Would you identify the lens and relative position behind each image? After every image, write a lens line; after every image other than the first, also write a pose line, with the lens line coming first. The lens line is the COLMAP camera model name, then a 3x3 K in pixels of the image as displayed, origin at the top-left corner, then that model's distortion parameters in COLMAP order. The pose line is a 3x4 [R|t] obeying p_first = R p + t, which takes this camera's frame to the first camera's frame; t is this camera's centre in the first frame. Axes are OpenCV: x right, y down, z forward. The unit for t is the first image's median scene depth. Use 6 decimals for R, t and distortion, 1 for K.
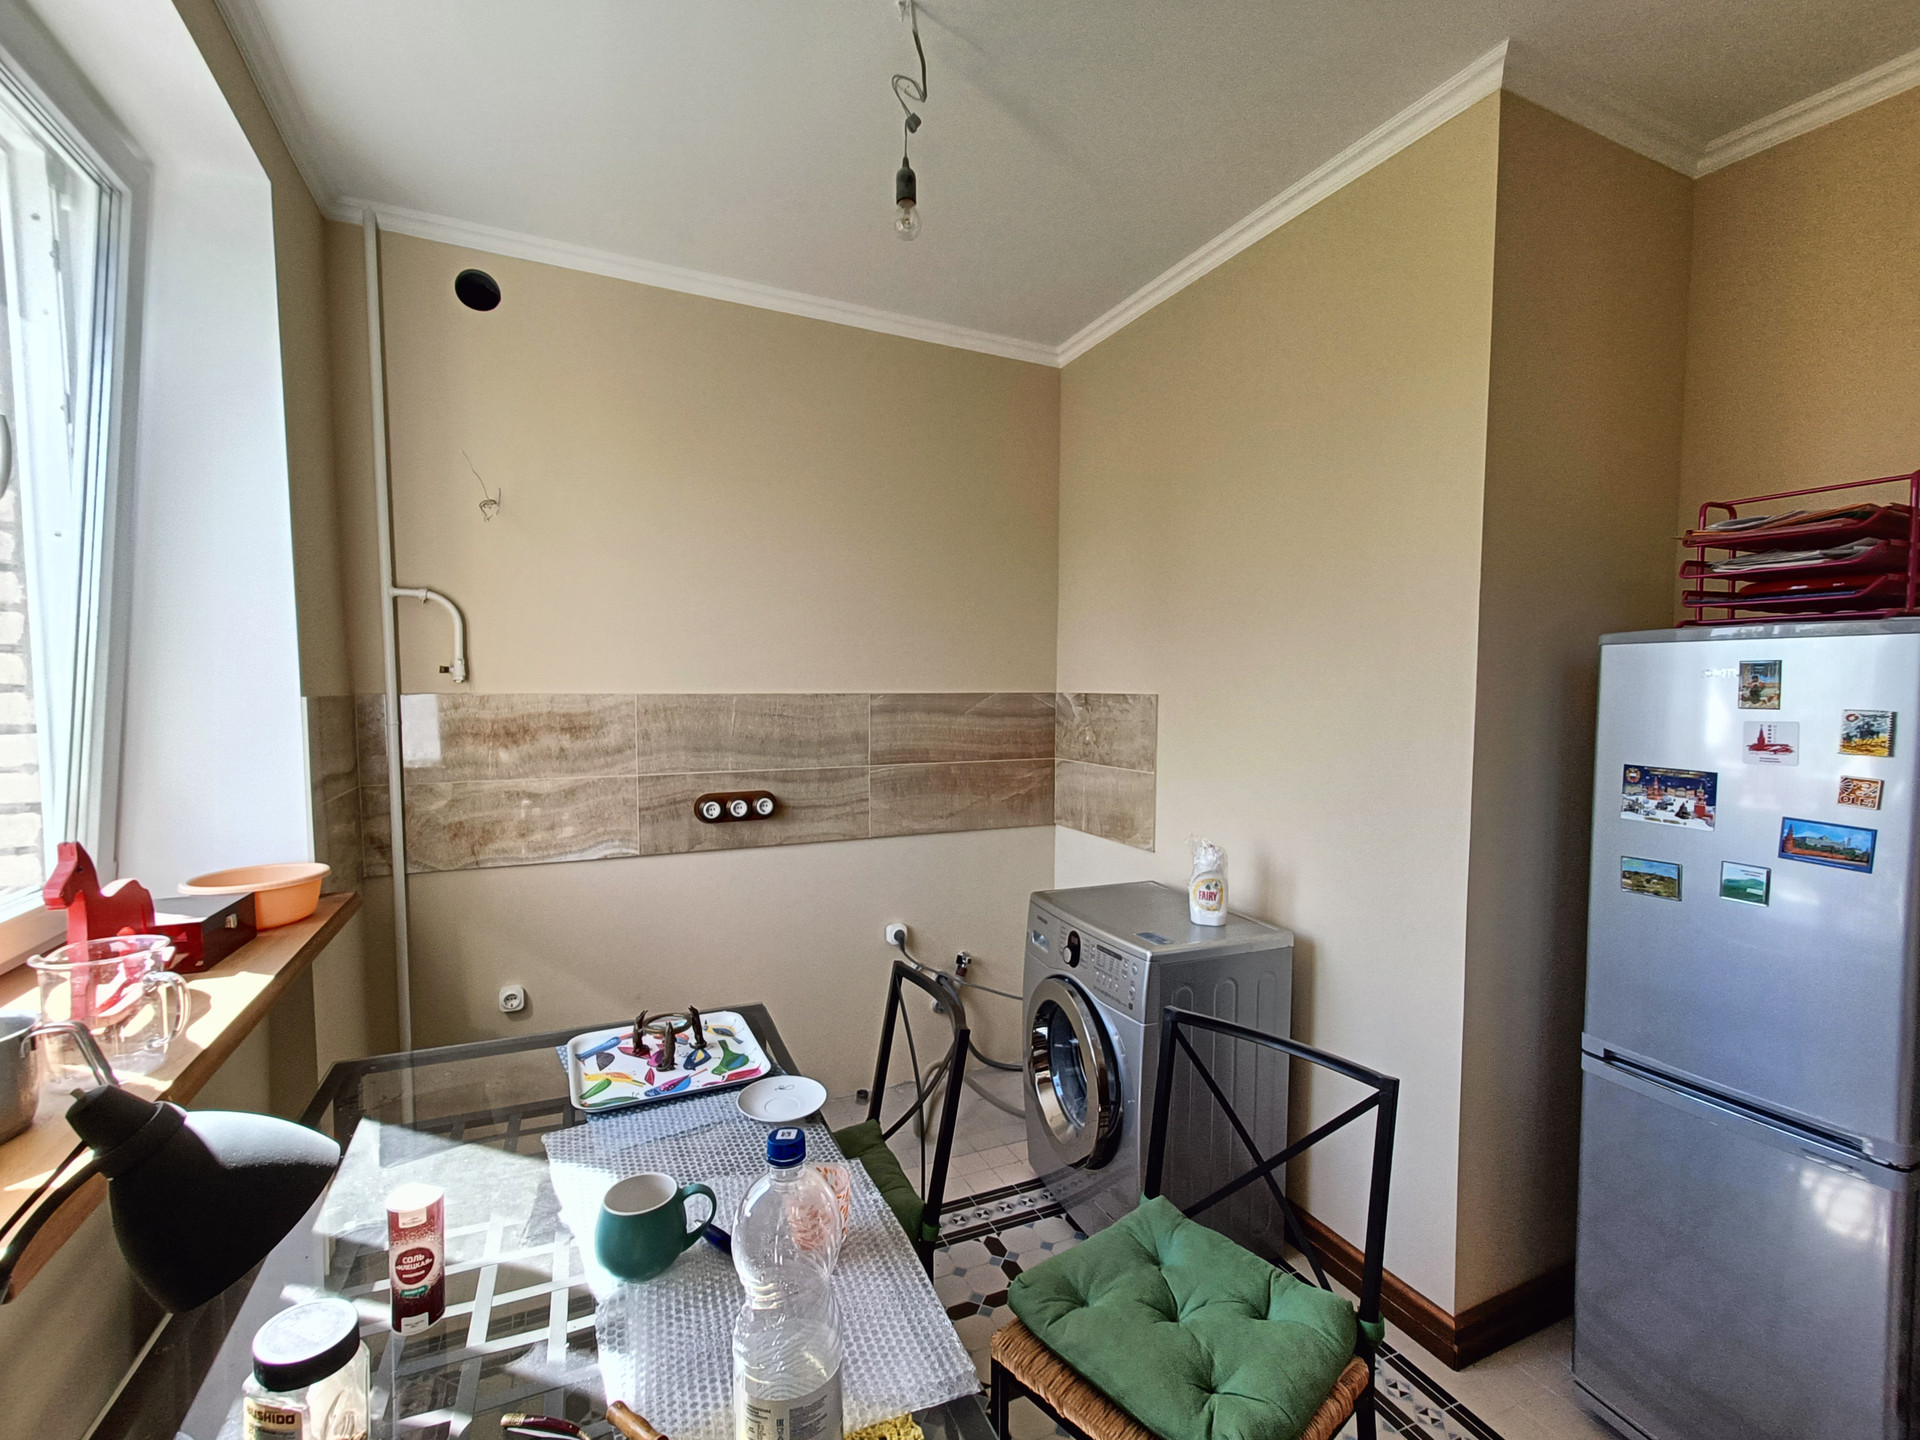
lens RADIAL K [[868.8, 0, 953.6], [0, 868.8, 738.3], [0, 0, 1]] dist [0.013242, 0.000981]
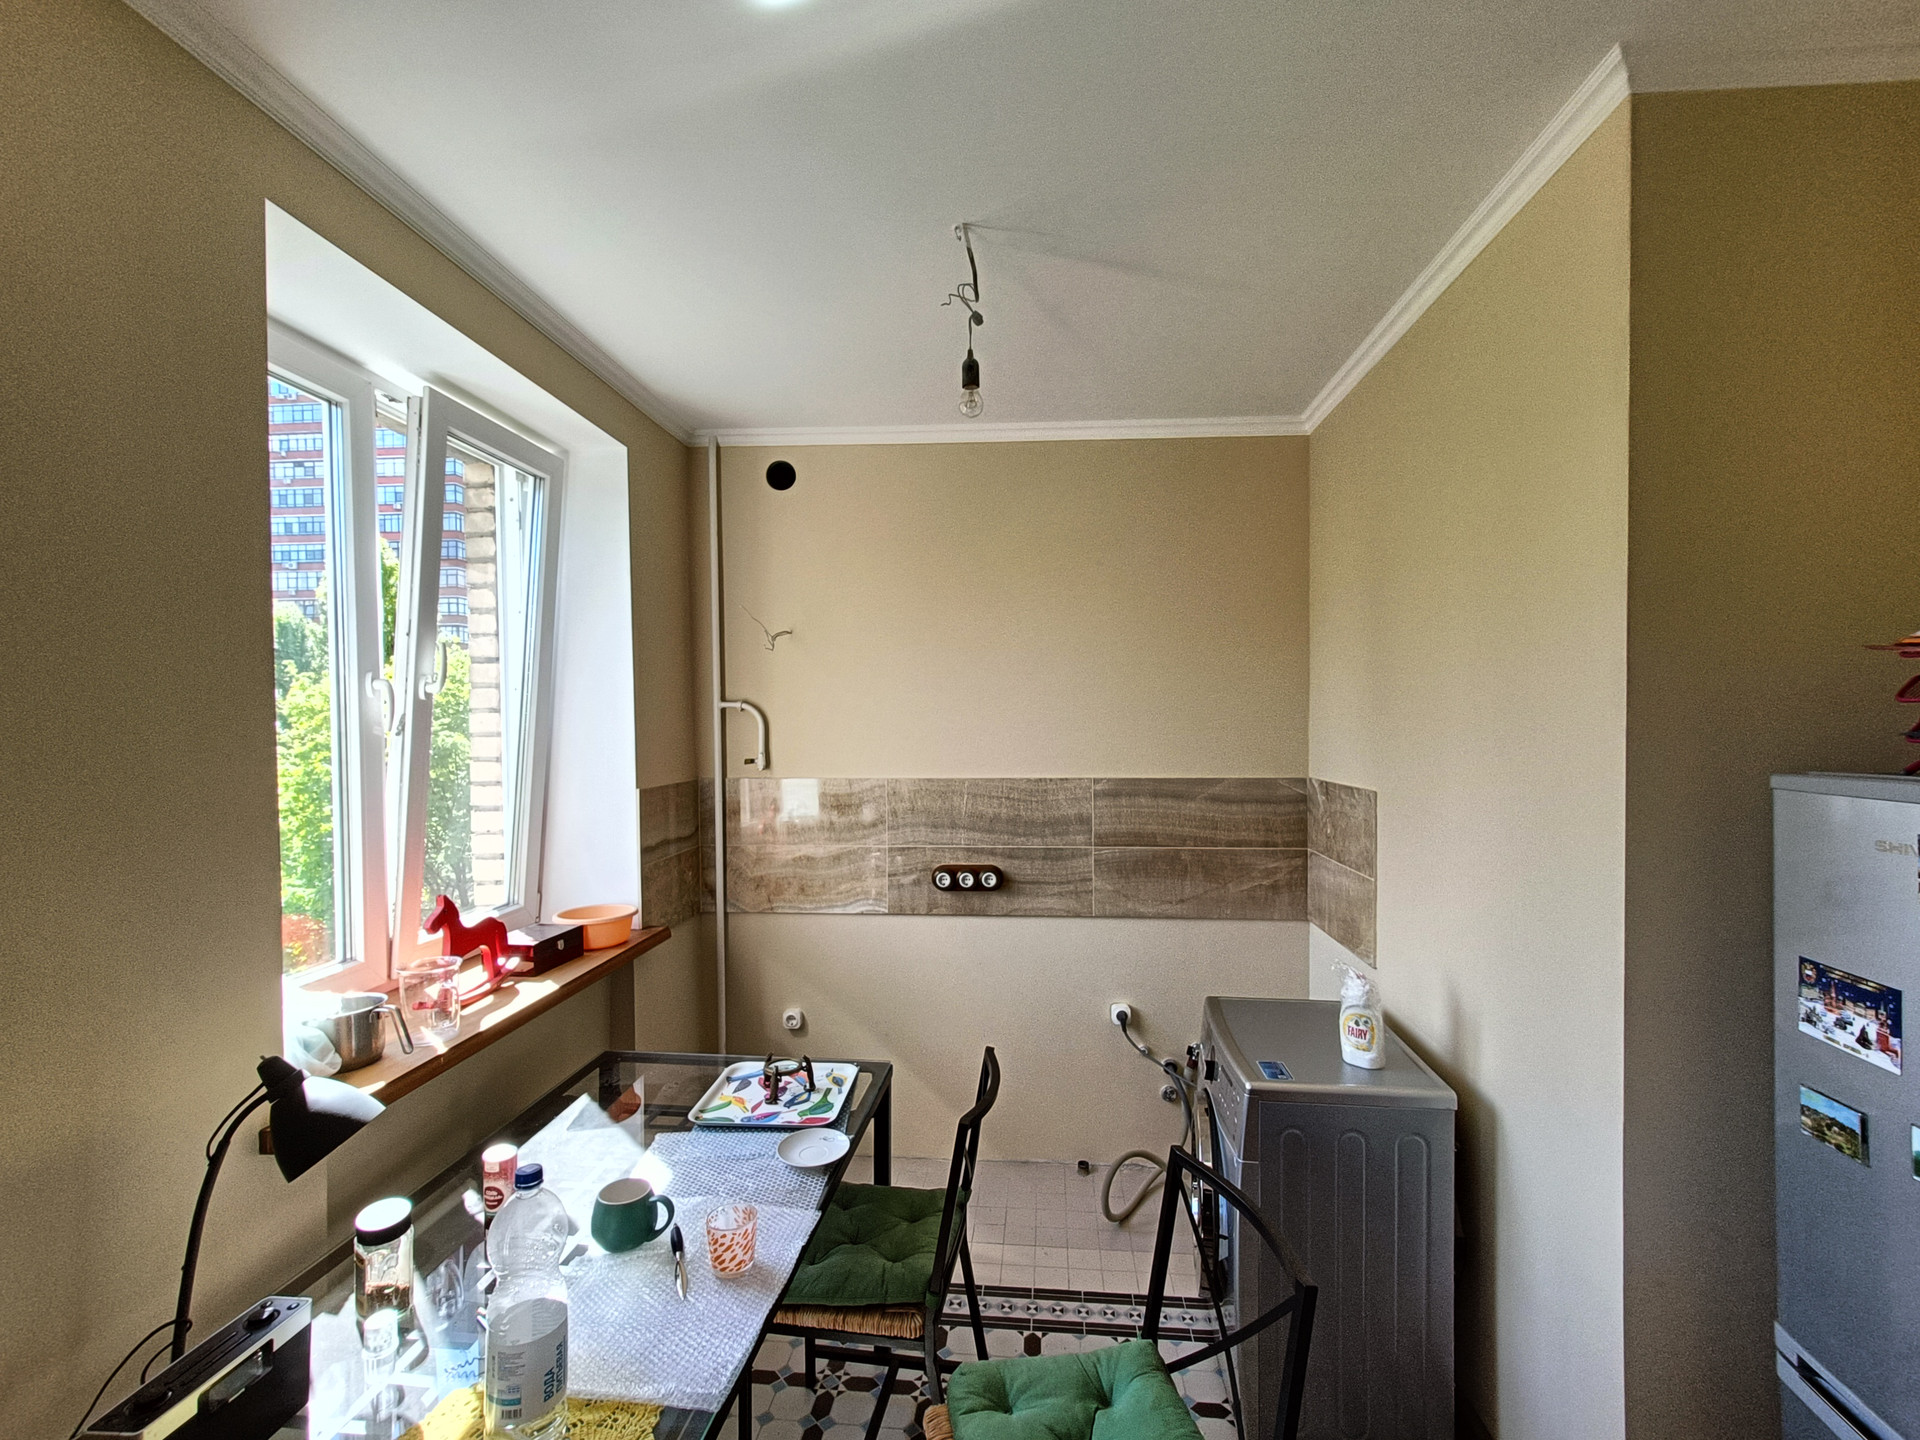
lens RADIAL K [[868.8, 0, 955.9], [0, 868.8, 739.3], [0, 0, 1]] dist [0.013242, 0.000981]
pose [[0.867153, 0.001895, -0.498038, 0.323974], [-0.021588, 0.999196, -0.033785, -0.068576], [0.497573, 0.040048, 0.866497, 0.005960]]
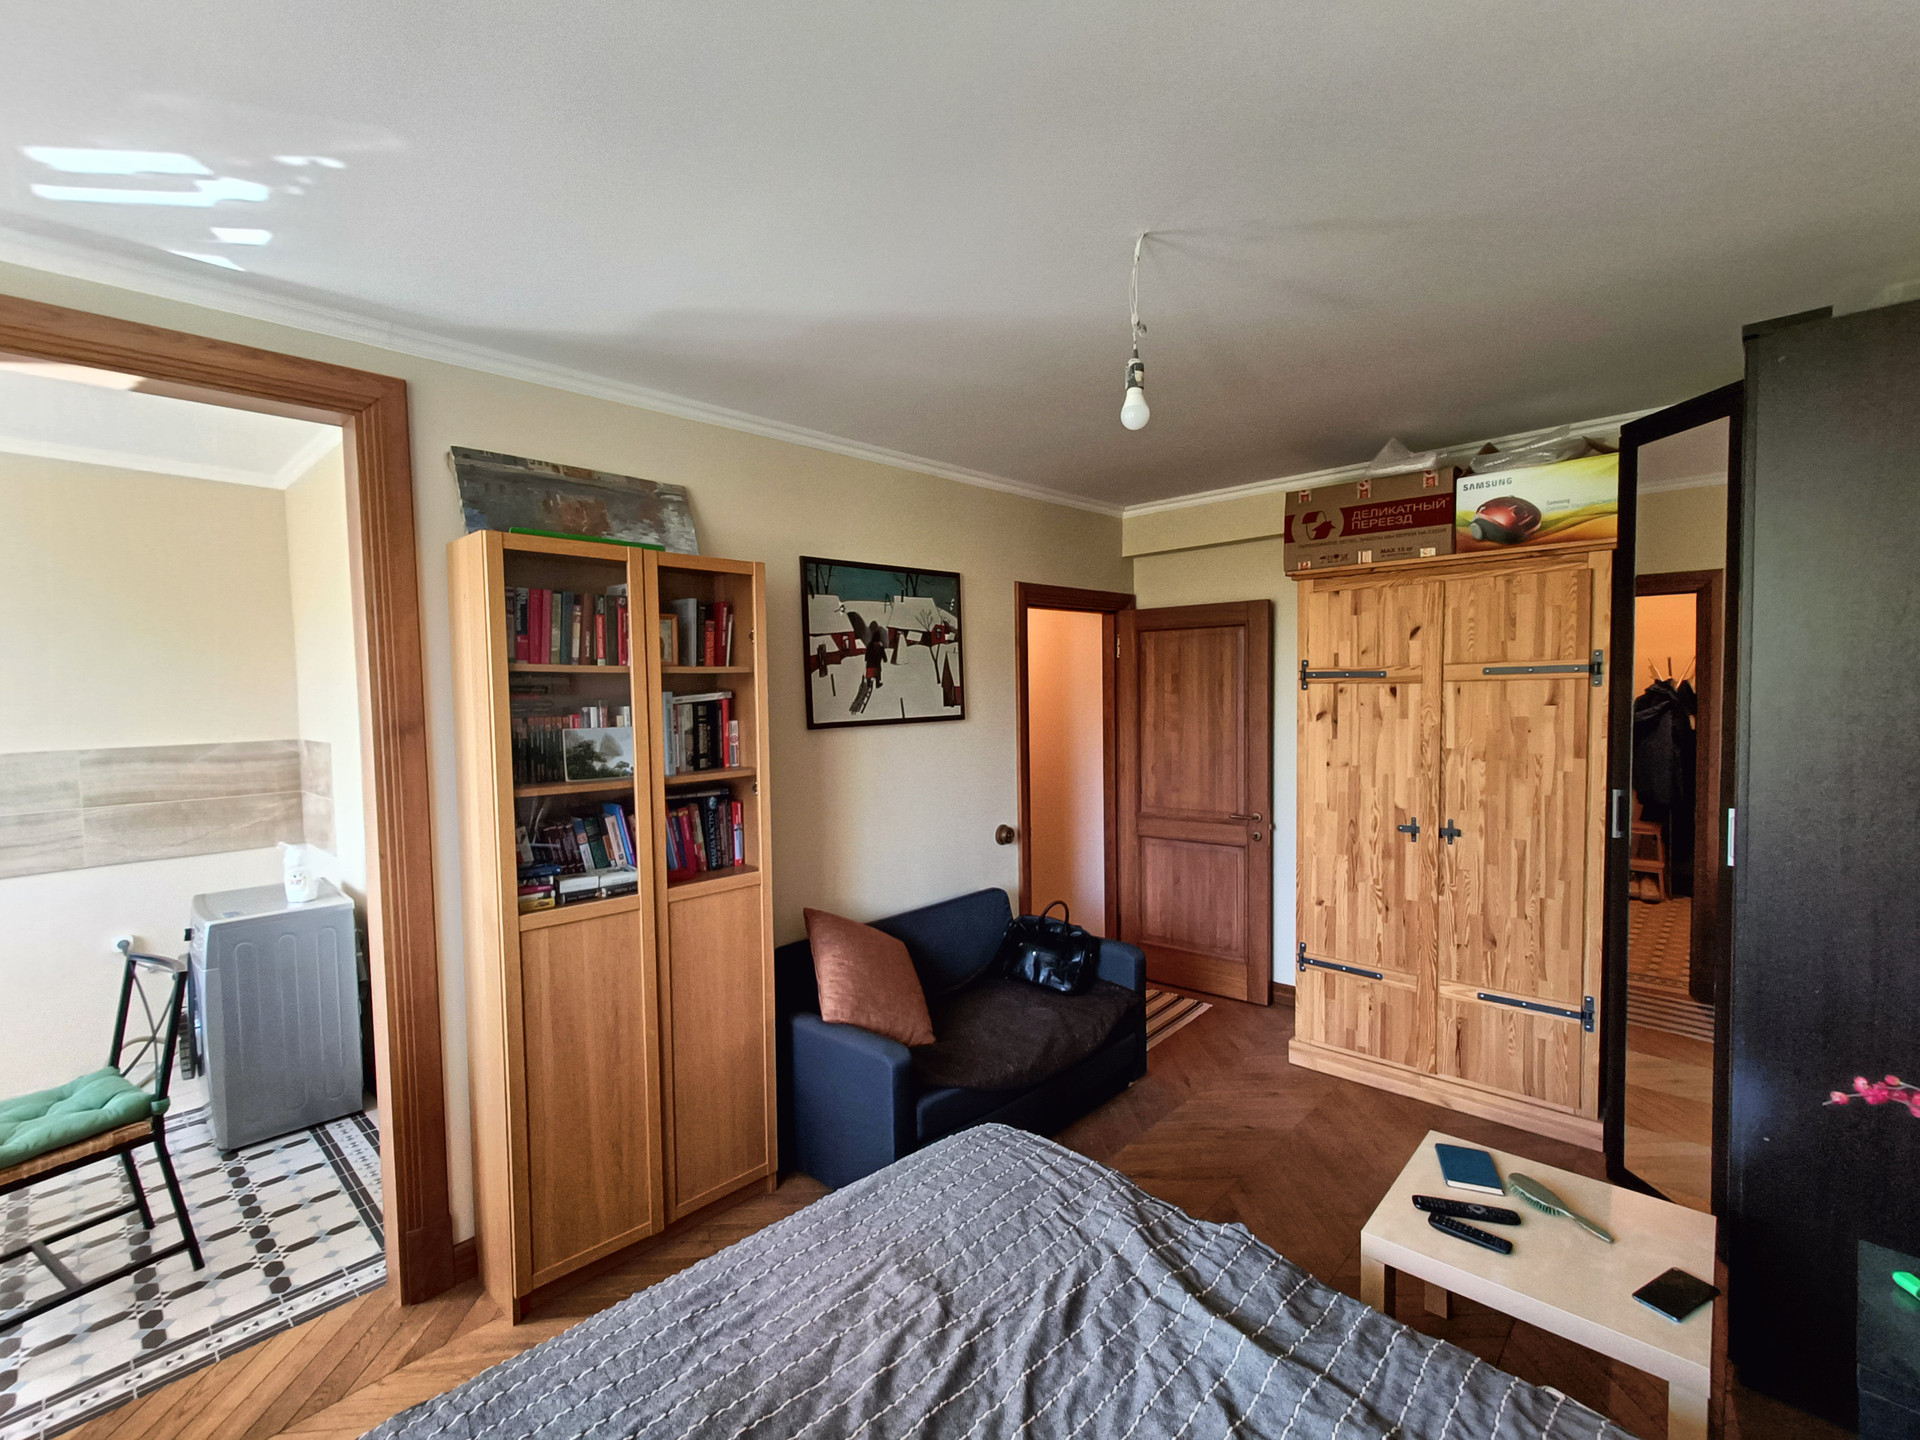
lens RADIAL K [[868.8, 0, 940.1], [0, 868.8, 730.3], [0, 0, 1]] dist [0.013242, 0.000981]
pose [[0.932285, -0.035356, 0.359992, 0.678314], [0.039132, 0.999229, -0.003204, -0.031718], [-0.359601, 0.017074, 0.932950, -0.685881]]
